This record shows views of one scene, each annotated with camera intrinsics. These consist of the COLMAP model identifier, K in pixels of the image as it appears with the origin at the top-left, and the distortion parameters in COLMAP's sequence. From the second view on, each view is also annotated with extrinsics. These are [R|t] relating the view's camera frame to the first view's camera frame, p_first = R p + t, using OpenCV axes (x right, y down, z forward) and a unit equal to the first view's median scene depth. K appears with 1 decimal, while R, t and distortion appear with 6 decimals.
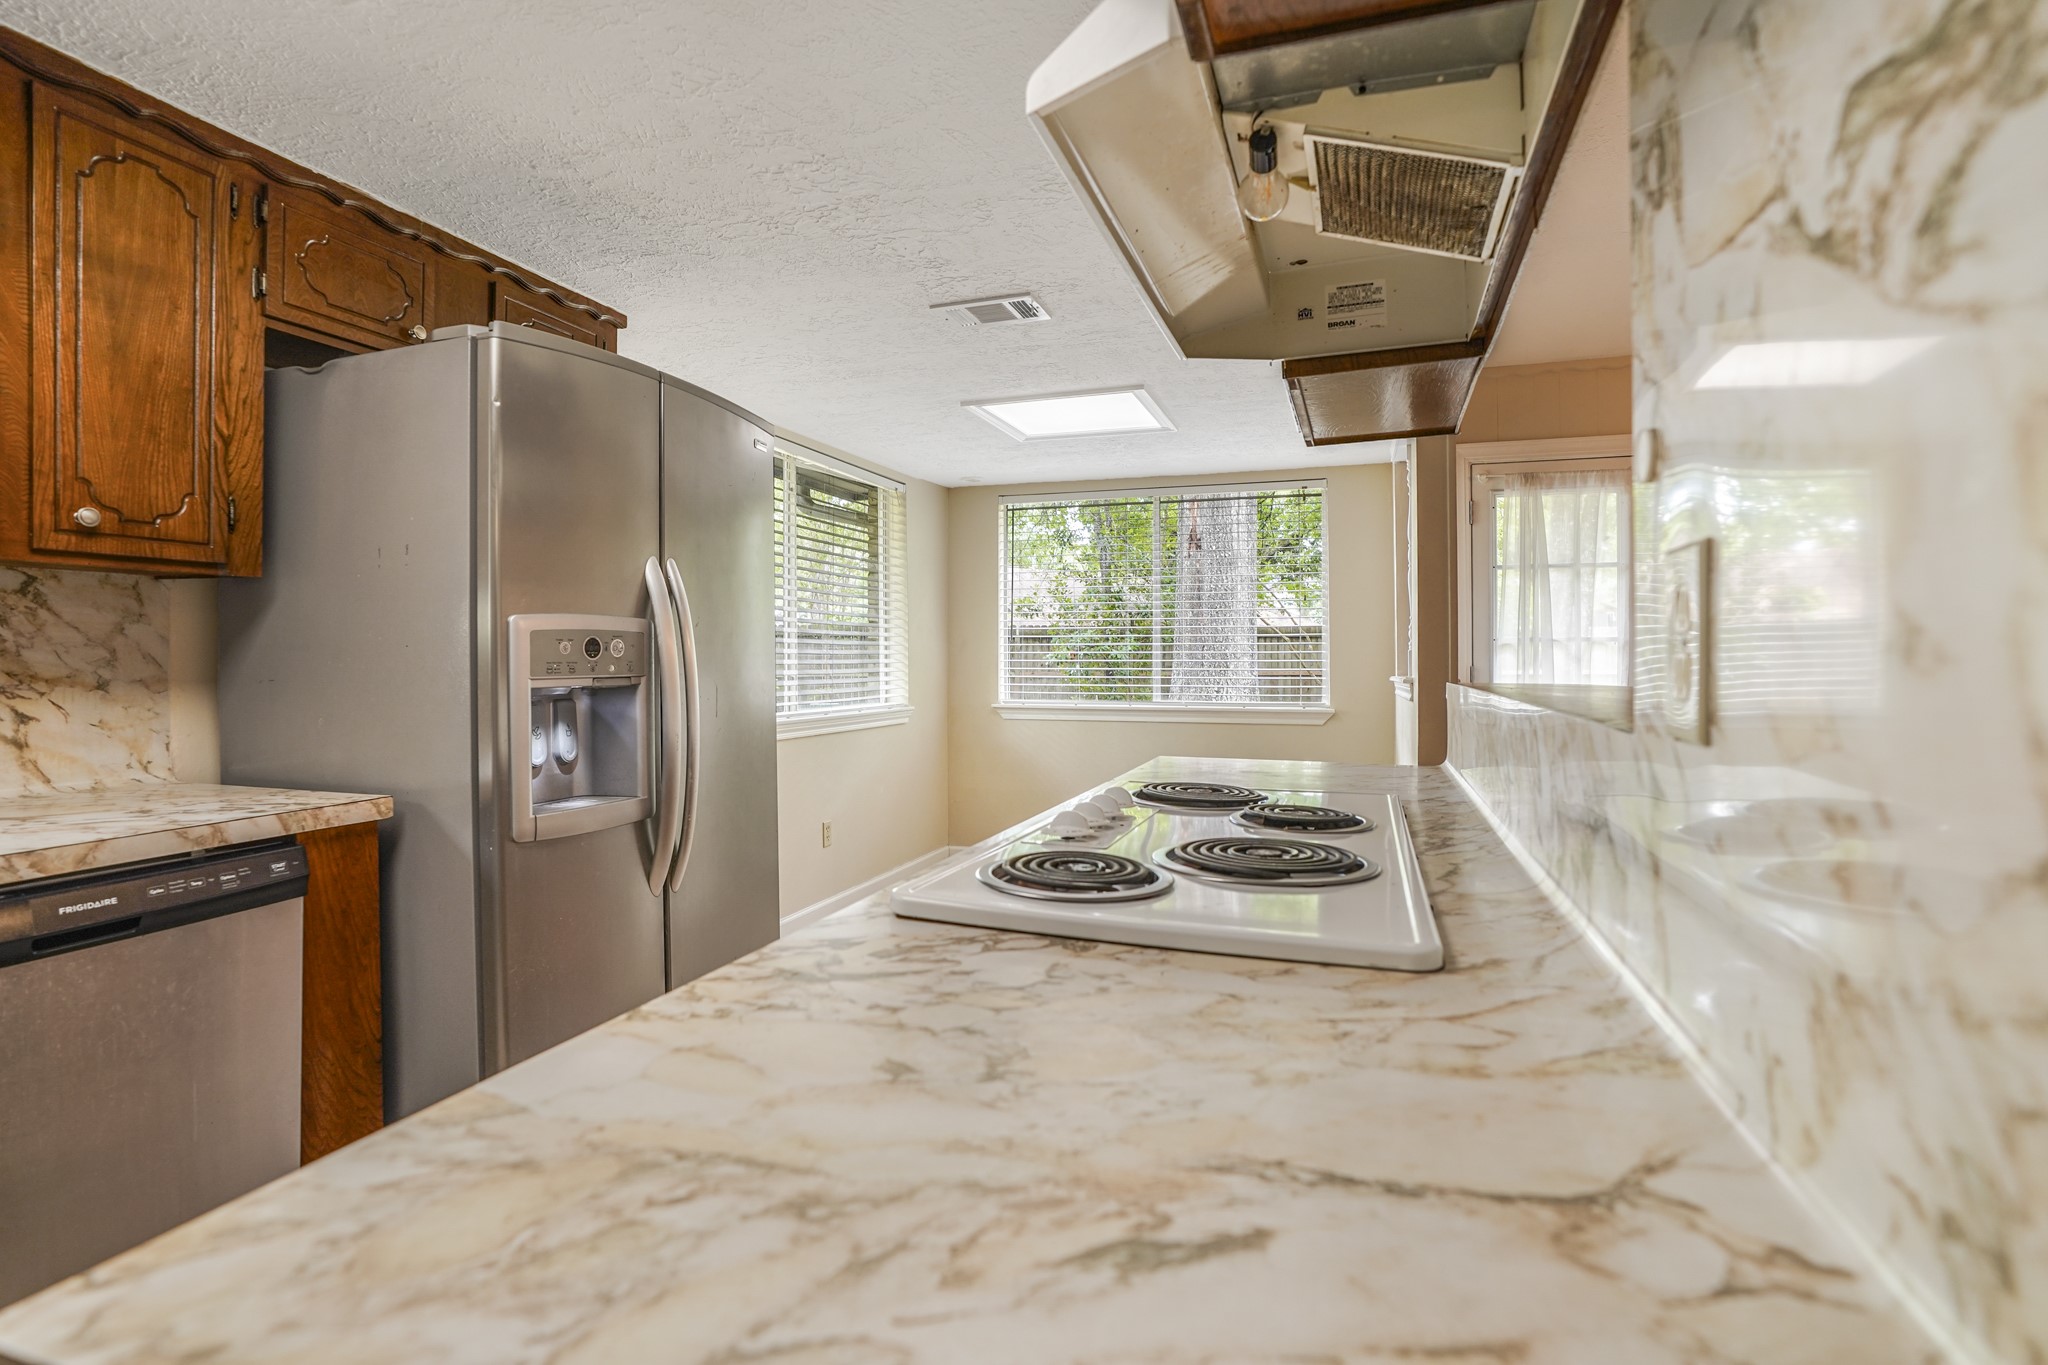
lens RADIAL K [[988.8, 0, 1007.2], [0, 988.8, 667.1], [0, 0, 1]] dist [-0.032489, 0.010933]
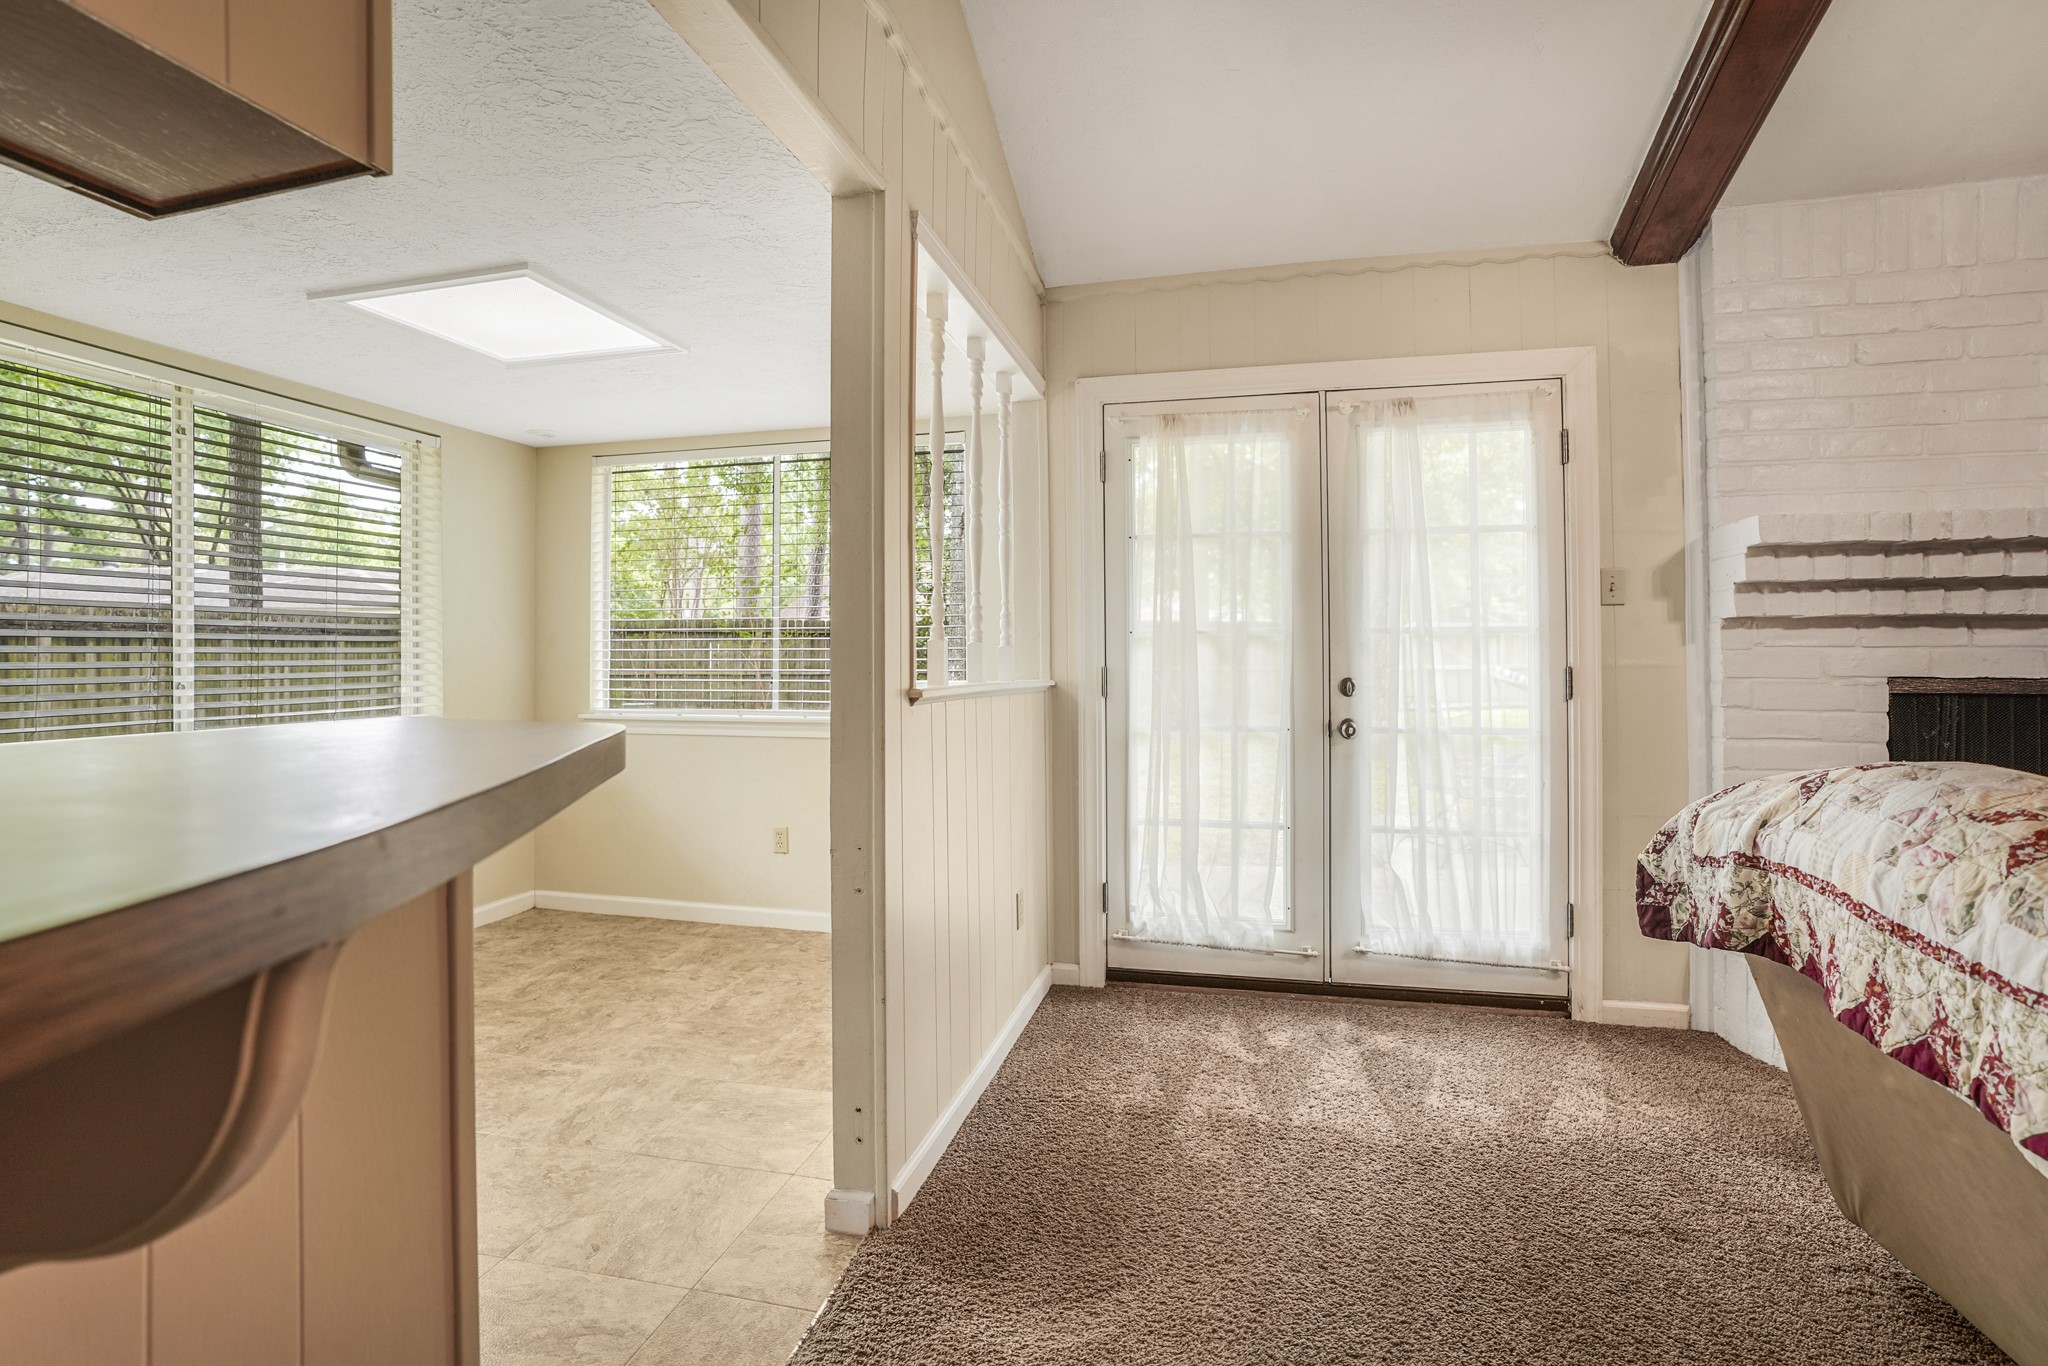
lens RADIAL K [[988.8, 0, 974.4], [0, 988.8, 657.8], [0, 0, 1]] dist [-0.032489, 0.010933]
pose [[0.997535, -0.002643, 0.070114, 0.799680], [0.003104, 0.999974, -0.006471, -0.008889], [-0.070095, 0.006673, 0.997518, 0.594521]]
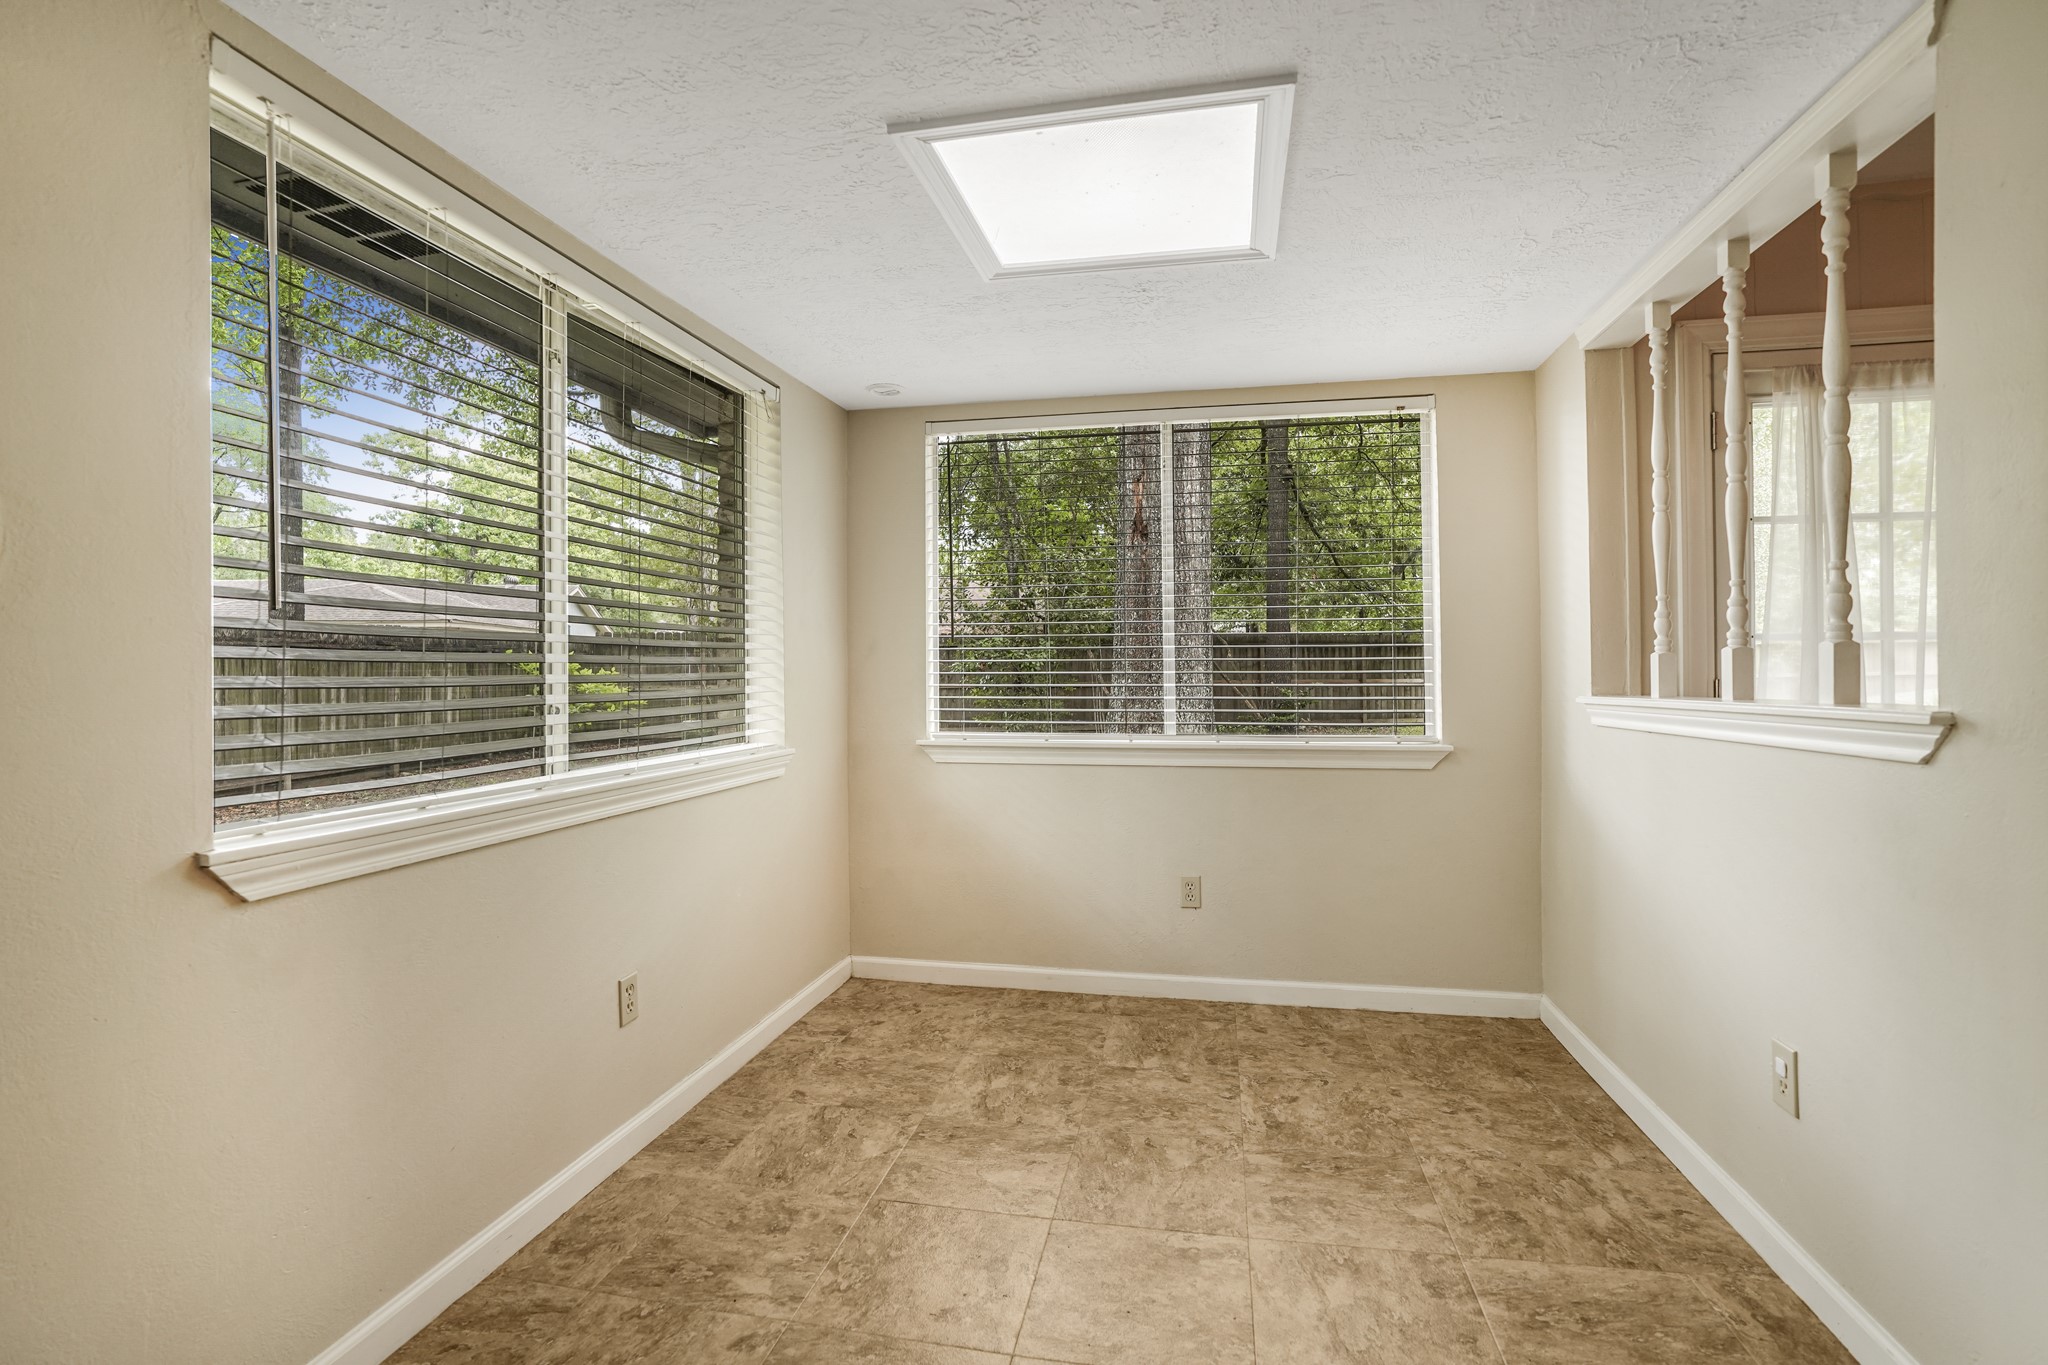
lens RADIAL K [[988.8, 0, 1034.5], [0, 988.8, 679.1], [0, 0, 1]] dist [-0.032489, 0.010933]
pose [[0.990814, -0.006643, 0.135070, -0.088848], [0.006327, 0.999976, 0.002766, -0.013576], [-0.135085, -0.001886, 0.990832, 1.127722]]
